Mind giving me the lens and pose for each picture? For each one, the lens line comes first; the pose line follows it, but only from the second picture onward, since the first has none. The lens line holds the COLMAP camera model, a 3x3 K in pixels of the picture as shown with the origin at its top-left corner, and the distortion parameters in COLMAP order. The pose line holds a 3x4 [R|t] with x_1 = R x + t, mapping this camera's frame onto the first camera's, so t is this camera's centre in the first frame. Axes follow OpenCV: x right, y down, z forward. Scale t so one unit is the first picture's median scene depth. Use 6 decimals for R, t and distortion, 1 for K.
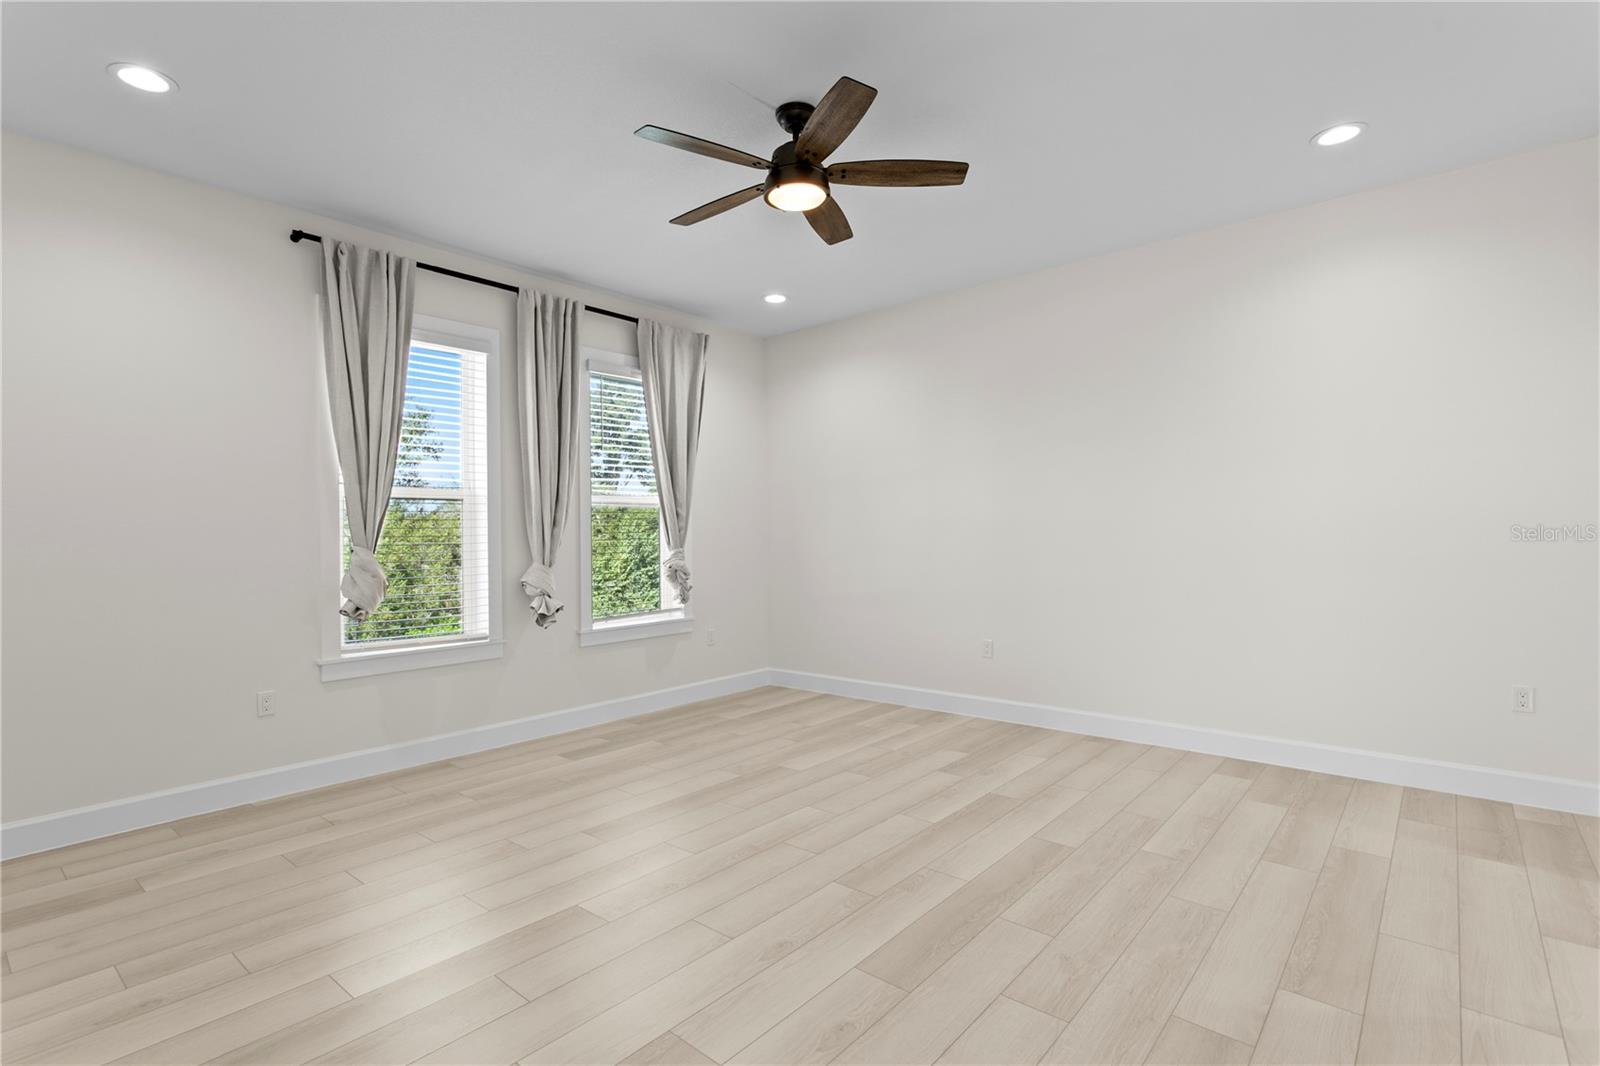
lens RADIAL K [[761.4, 0, 760.1], [0, 761.4, 542.1], [0, 0, 1]] dist [-0.000115, 0.000460]
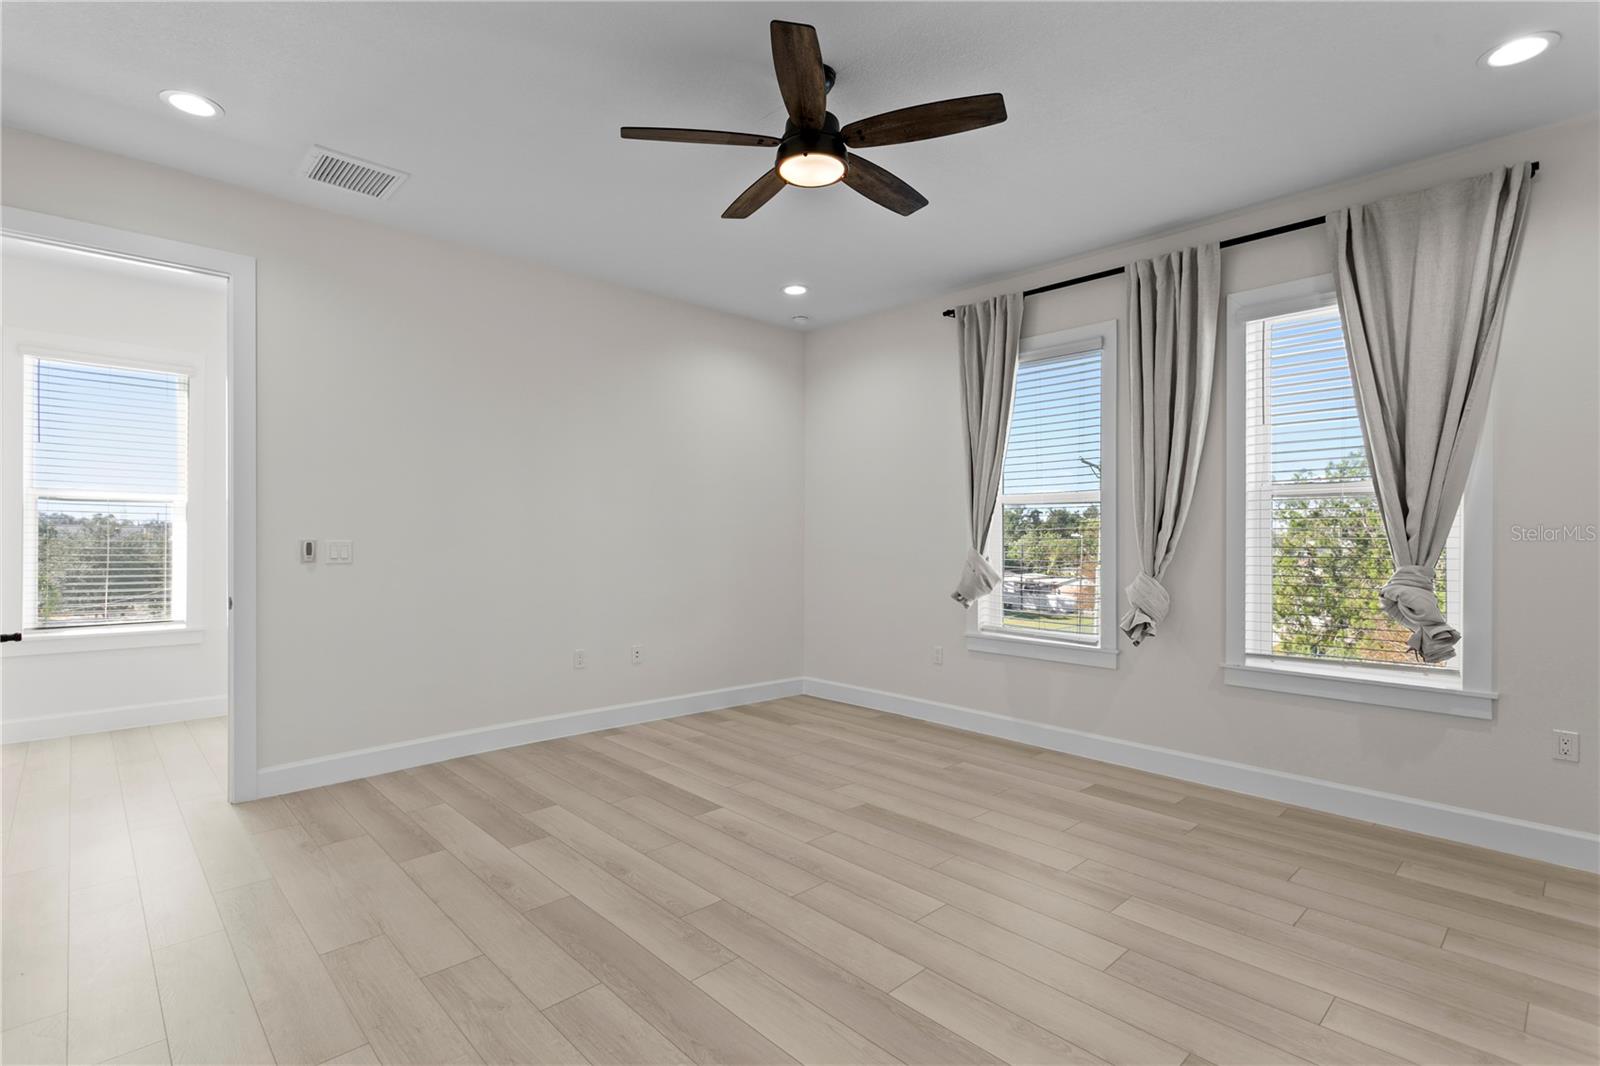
lens RADIAL K [[761.4, 0, 806.9], [0, 761.4, 541.2], [0, 0, 1]] dist [-0.000115, 0.000460]
pose [[-0.071569, 0.021171, -0.997211, 0.841881], [-0.011817, 0.999687, 0.022072, -0.030160], [0.997366, 0.013364, -0.071297, 0.934444]]
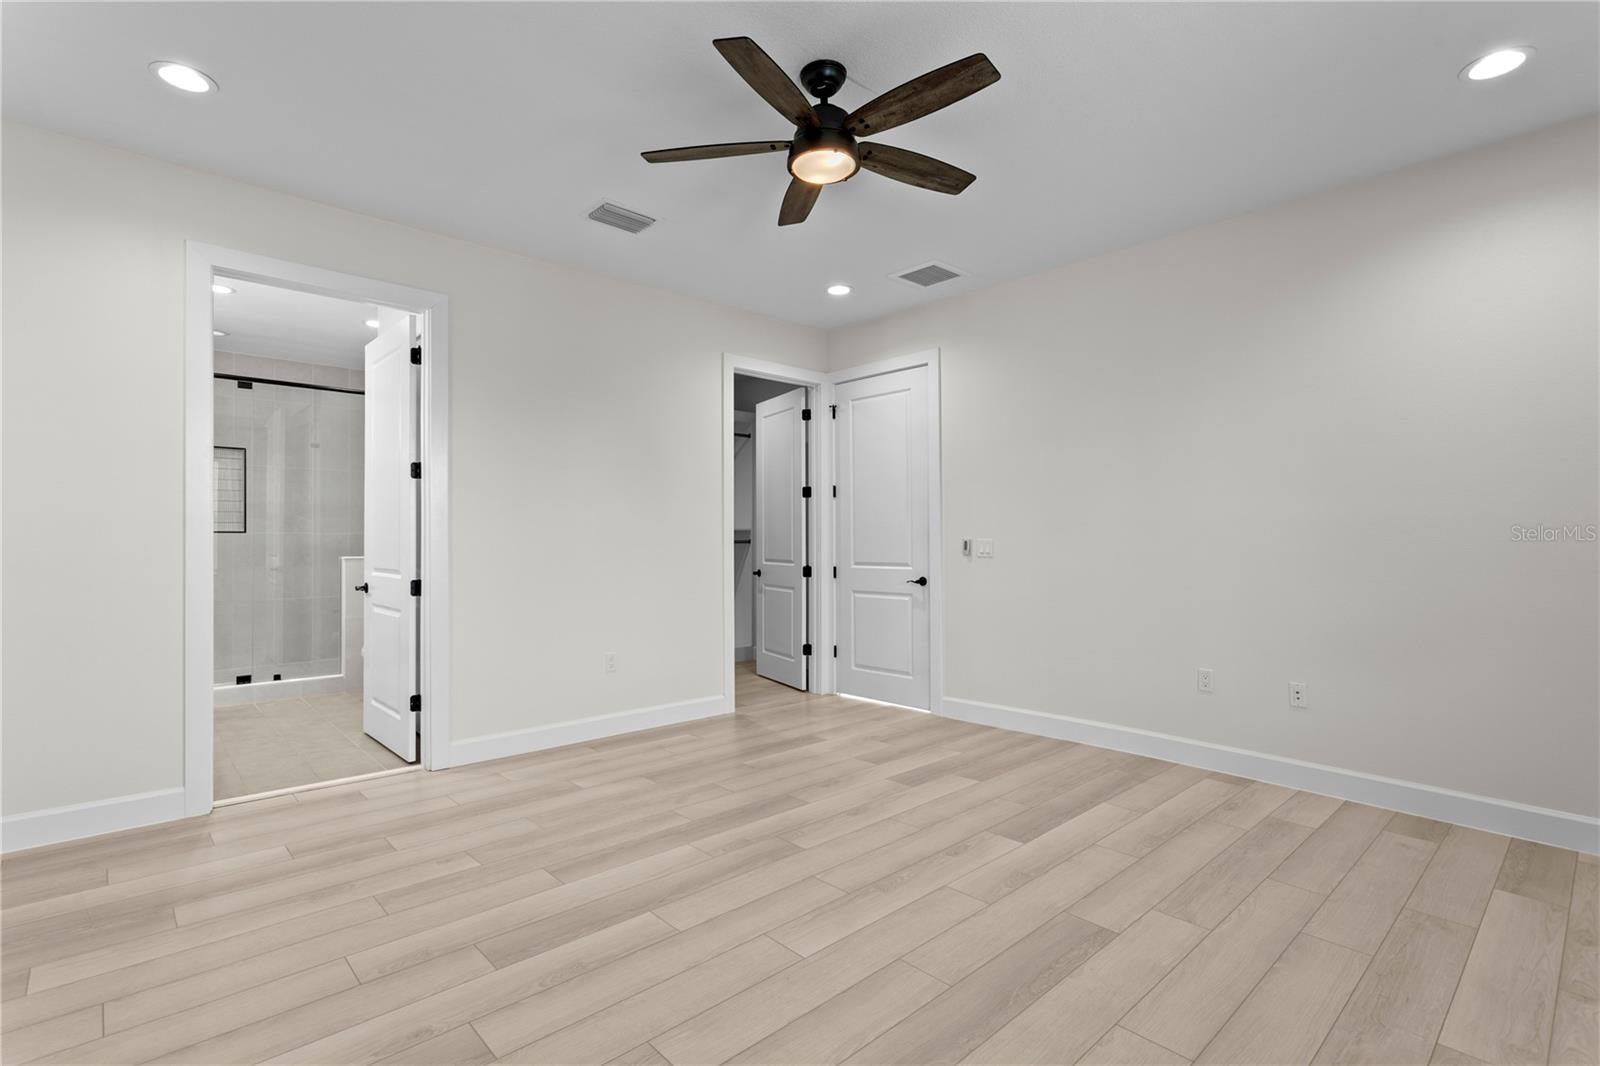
lens RADIAL K [[761.4, 0, 753.2], [0, 761.4, 549.1], [0, 0, 1]] dist [-0.000115, 0.000460]
pose [[-0.991539, 0.010950, 0.129347, 0.018605], [0.013750, 0.999690, 0.020777, -0.016350], [-0.129079, 0.022380, -0.991382, 1.684017]]
